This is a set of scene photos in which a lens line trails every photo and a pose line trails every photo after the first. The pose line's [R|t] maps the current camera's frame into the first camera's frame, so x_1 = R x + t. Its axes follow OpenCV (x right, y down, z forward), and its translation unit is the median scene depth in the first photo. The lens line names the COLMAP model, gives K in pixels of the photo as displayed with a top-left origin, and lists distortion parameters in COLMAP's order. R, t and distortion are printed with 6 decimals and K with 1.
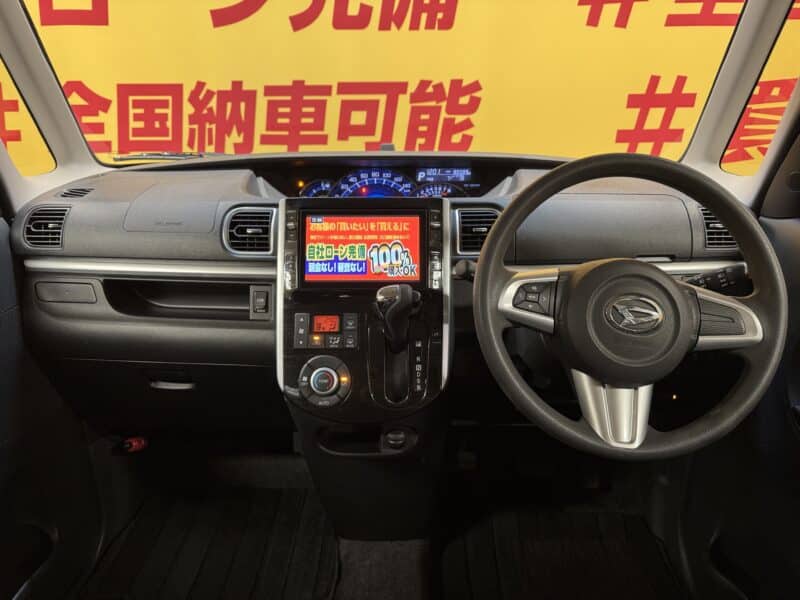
lens RADIAL K [[554.7, 0, 407.3], [0, 554.7, 301.9], [0, 0, 1]] dist [0.038808, -0.056554]
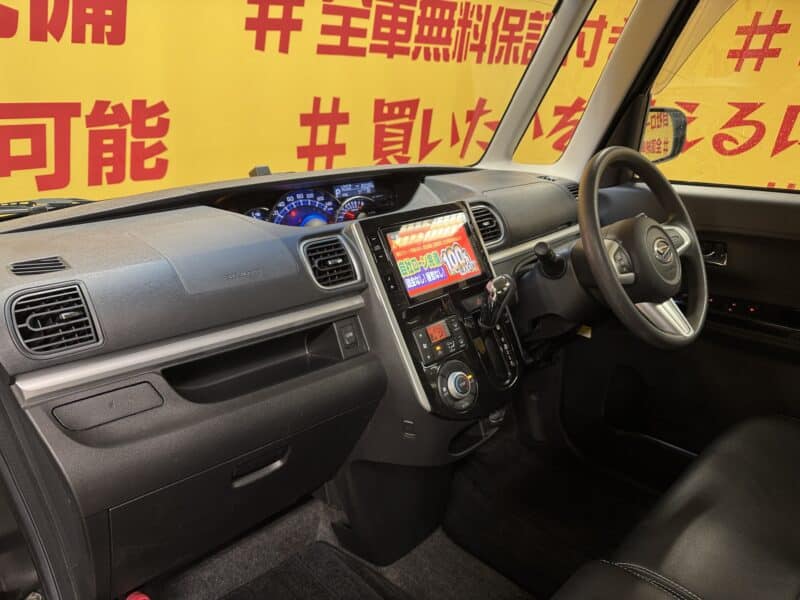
lens RADIAL K [[554.7, 0, 399.7], [0, 554.7, 302.3], [0, 0, 1]] dist [0.038808, -0.056554]
pose [[0.708574, -0.237837, 0.664347, -0.657166], [0.260514, 0.963146, 0.066951, -0.077231], [-0.655786, 0.125632, 0.744420, 0.209551]]
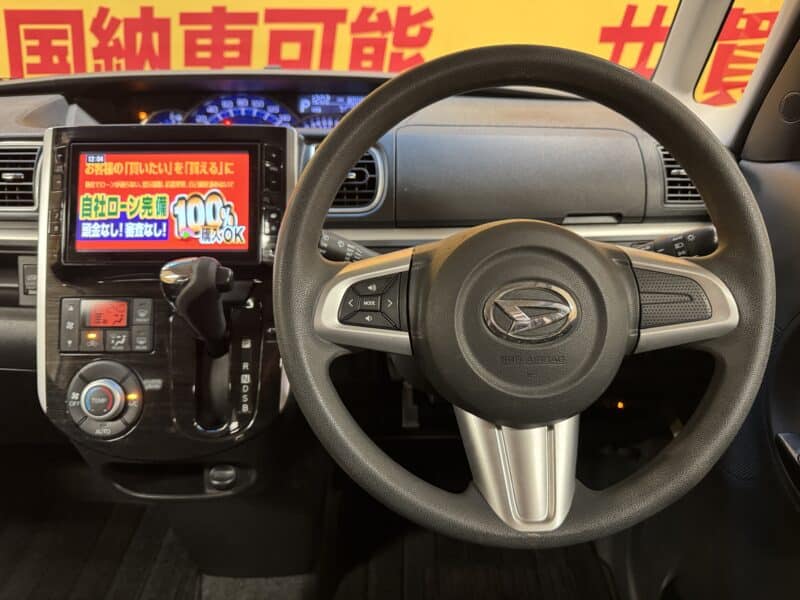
lens RADIAL K [[554.7, 0, 406.3], [0, 554.7, 301.7], [0, 0, 1]] dist [0.038808, -0.056554]
pose [[0.999603, -0.004991, 0.027746, 0.149770], [0.002886, 0.997151, 0.075380, -0.019799], [-0.028044, -0.075270, 0.996769, 0.239639]]
